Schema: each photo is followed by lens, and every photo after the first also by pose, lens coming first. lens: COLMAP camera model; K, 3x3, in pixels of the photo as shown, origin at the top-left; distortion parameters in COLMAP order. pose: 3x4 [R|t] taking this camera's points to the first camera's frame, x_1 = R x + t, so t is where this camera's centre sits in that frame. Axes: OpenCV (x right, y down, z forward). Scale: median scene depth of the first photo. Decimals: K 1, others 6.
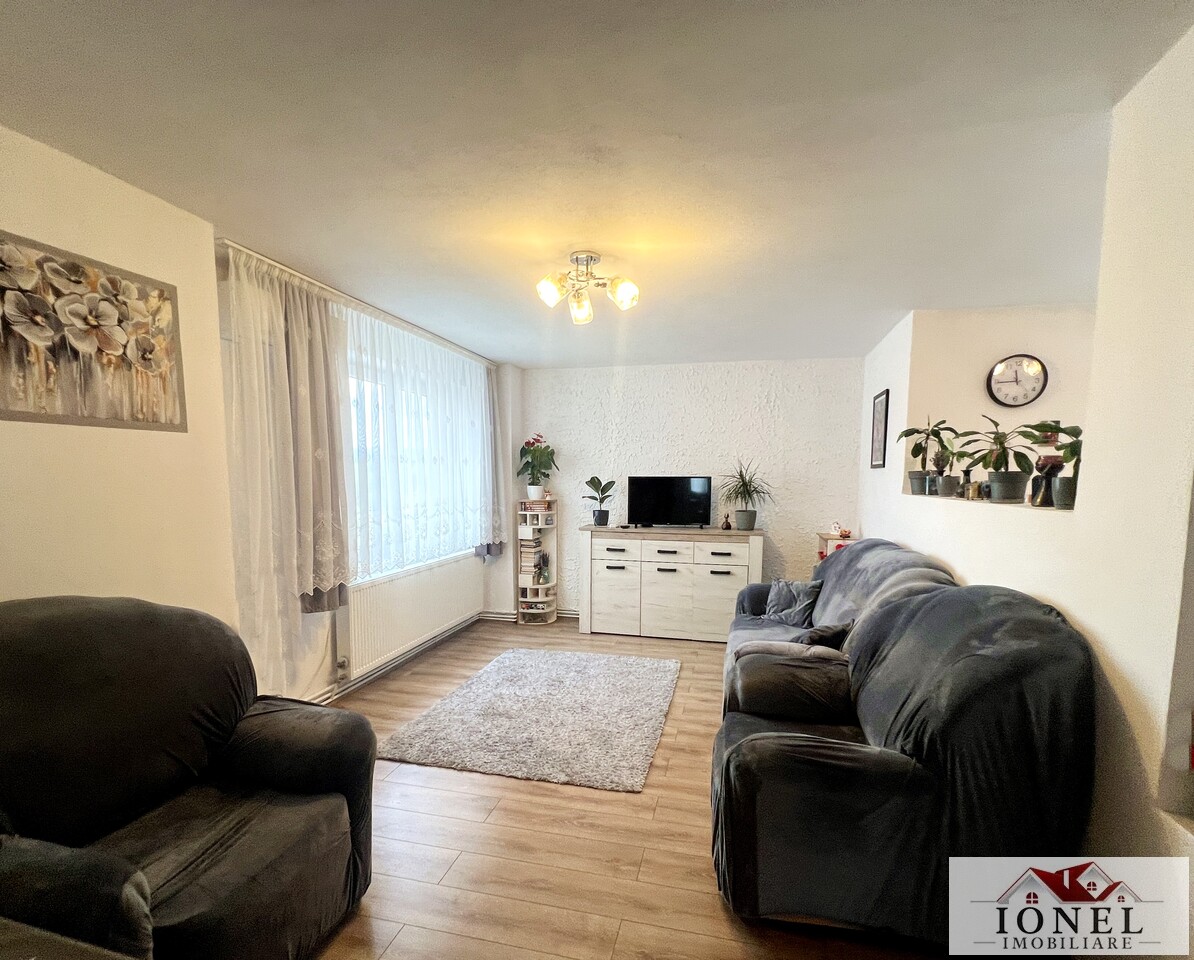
lens RADIAL K [[584.3, 0, 585.3], [0, 584.3, 544.2], [0, 0, 1]] dist [-0.003063, 0.001428]
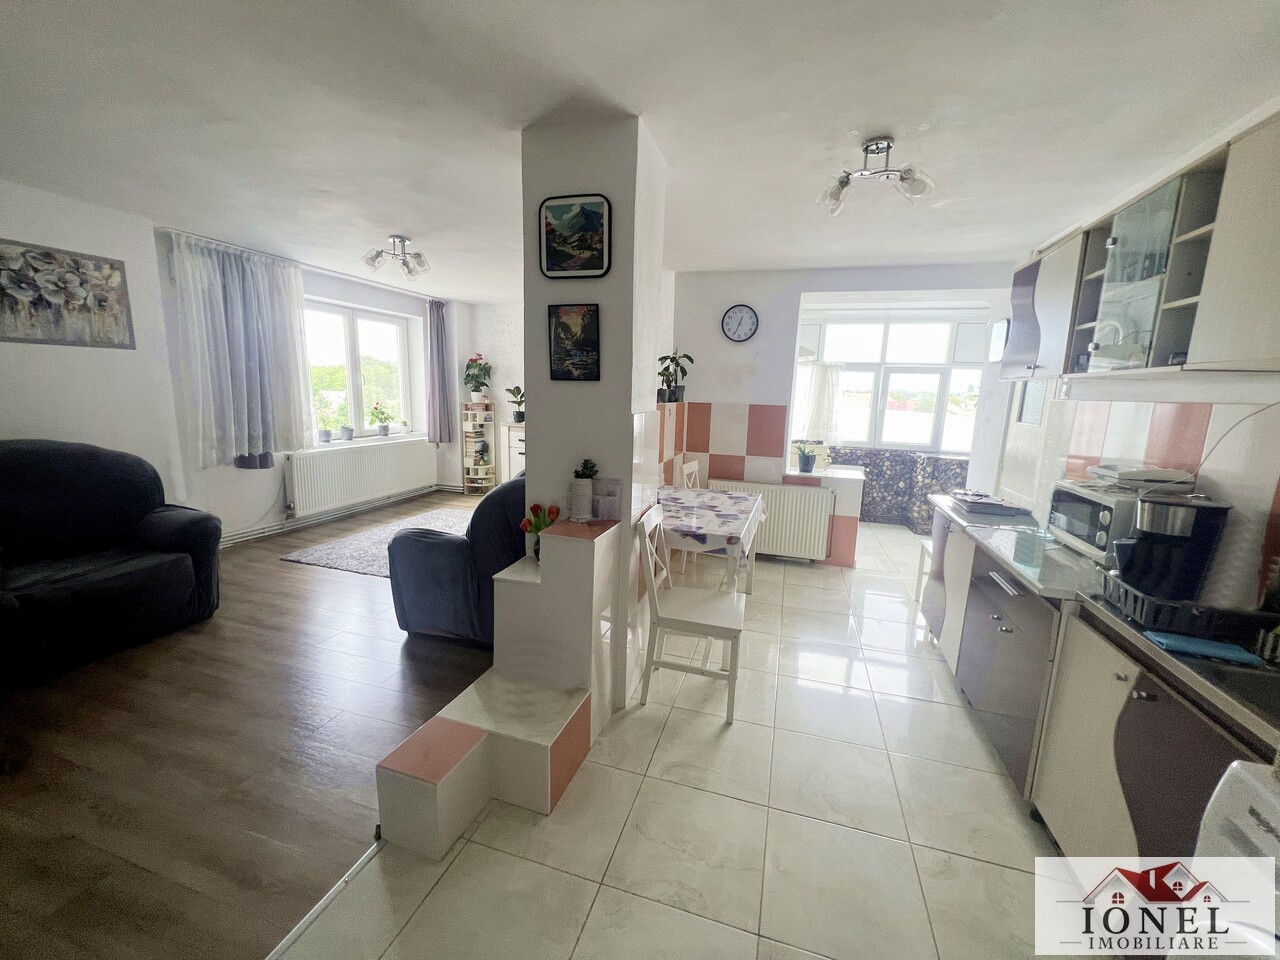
lens RADIAL K [[513.5, 0, 643.9], [0, 513.5, 475.3], [0, 0, 1]] dist [-0.003565, 0.000684]
pose [[0.998813, 0.030955, -0.037620, 0.569759], [-0.029106, 0.998387, 0.048743, 0.036475], [0.039068, -0.047590, 0.998103, -0.286612]]
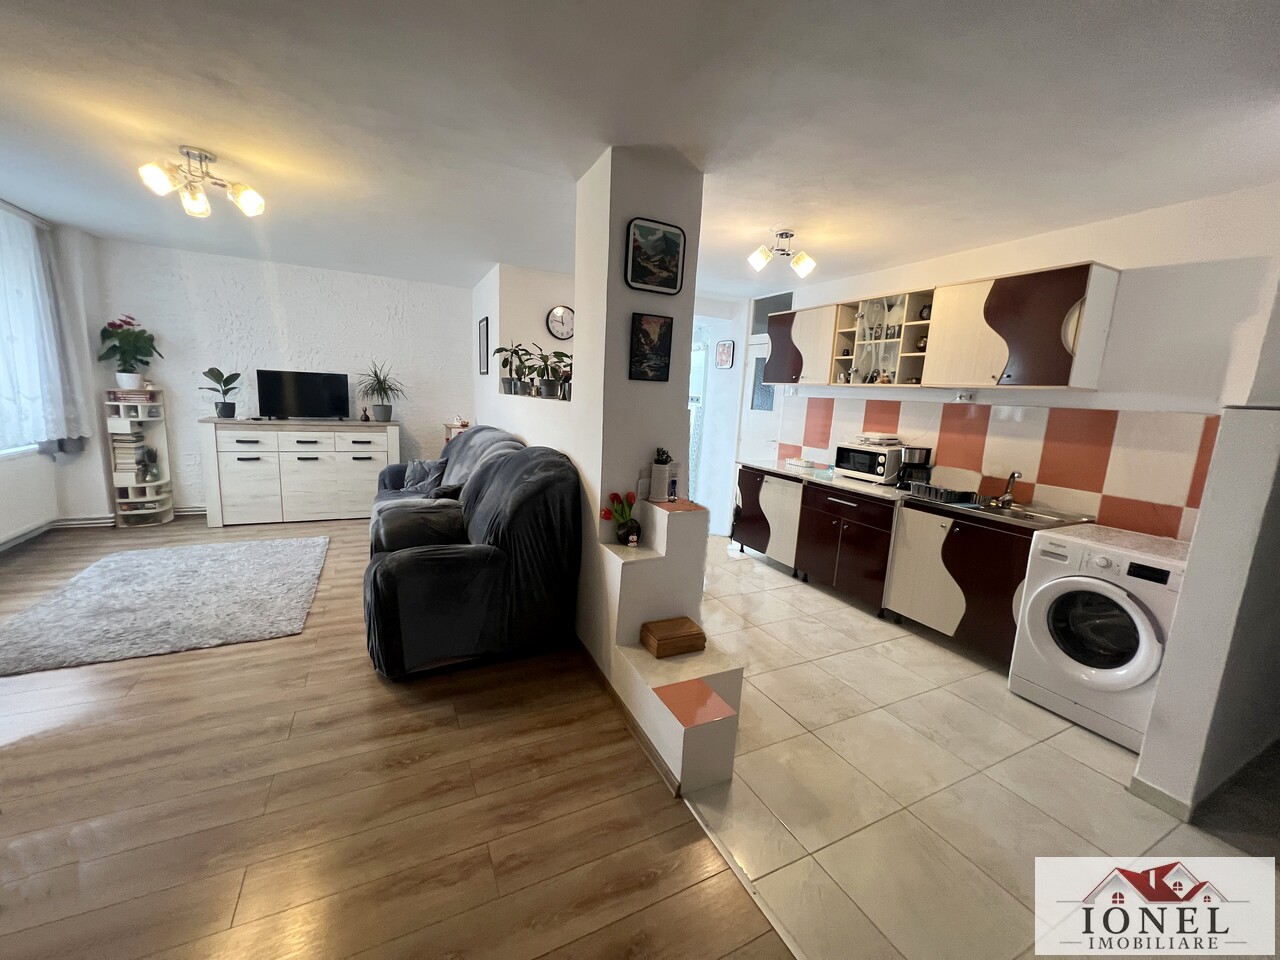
lens RADIAL K [[513.5, 0, 640.8], [0, 513.5, 474.6], [0, 0, 1]] dist [-0.003565, 0.000684]
pose [[0.748117, -0.071053, 0.659752, -0.044011], [0.029150, 0.996810, 0.074298, 0.031727], [-0.662927, -0.036351, 0.747801, -0.194744]]
